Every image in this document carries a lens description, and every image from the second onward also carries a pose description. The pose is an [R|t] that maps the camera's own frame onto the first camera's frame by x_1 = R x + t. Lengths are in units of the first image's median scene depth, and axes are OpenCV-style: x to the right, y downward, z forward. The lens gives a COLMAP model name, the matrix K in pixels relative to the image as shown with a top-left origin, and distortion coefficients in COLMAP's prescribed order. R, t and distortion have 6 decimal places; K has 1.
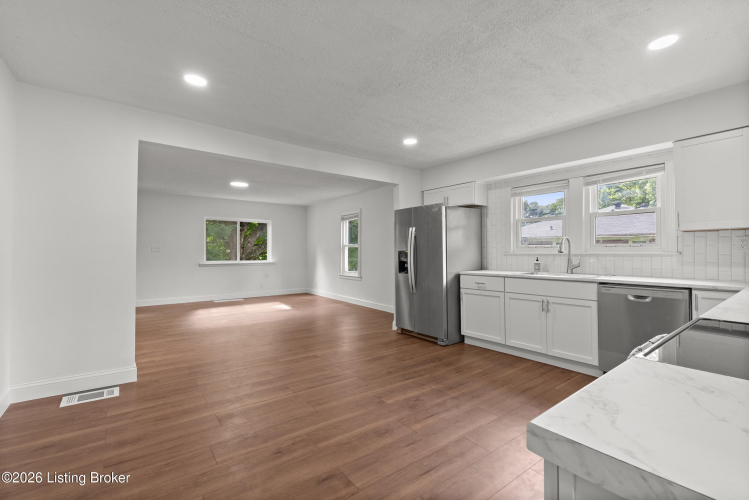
lens RADIAL K [[330.4, 0, 370.6], [0, 330.4, 250.9], [0, 0, 1]] dist [-0.001609, -0.000458]
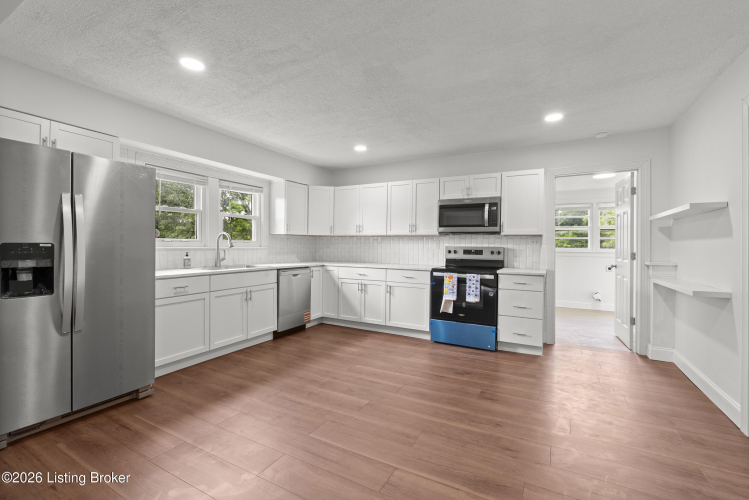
lens RADIAL K [[330.4, 0, 376.3], [0, 330.4, 248.1], [0, 0, 1]] dist [-0.001609, -0.000458]
pose [[-0.420176, -0.006238, 0.907421, -0.688213], [-0.010673, 0.999941, 0.001933, 0.001145], [-0.907380, -0.008872, -0.420218, 1.134852]]
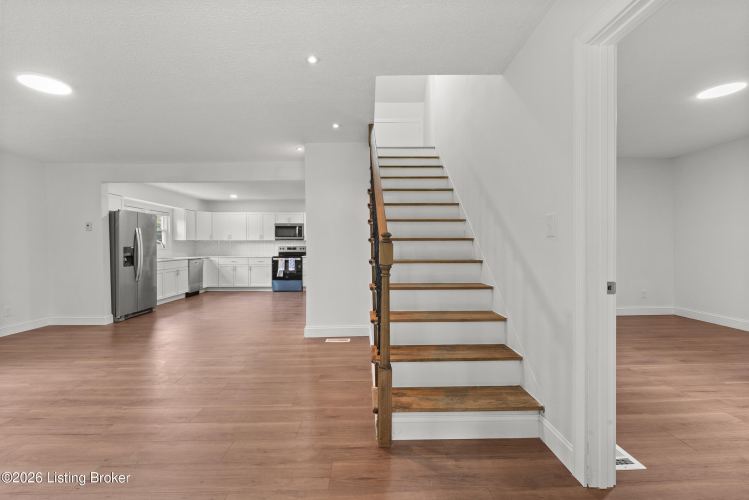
lens RADIAL K [[330.4, 0, 373.1], [0, 330.4, 246.9], [0, 0, 1]] dist [-0.001609, -0.000458]
pose [[-0.809038, 0.005178, 0.587734, -1.873067], [0.005128, 0.999985, -0.001752, 0.010401], [-0.587734, 0.001597, -0.809052, 2.103534]]
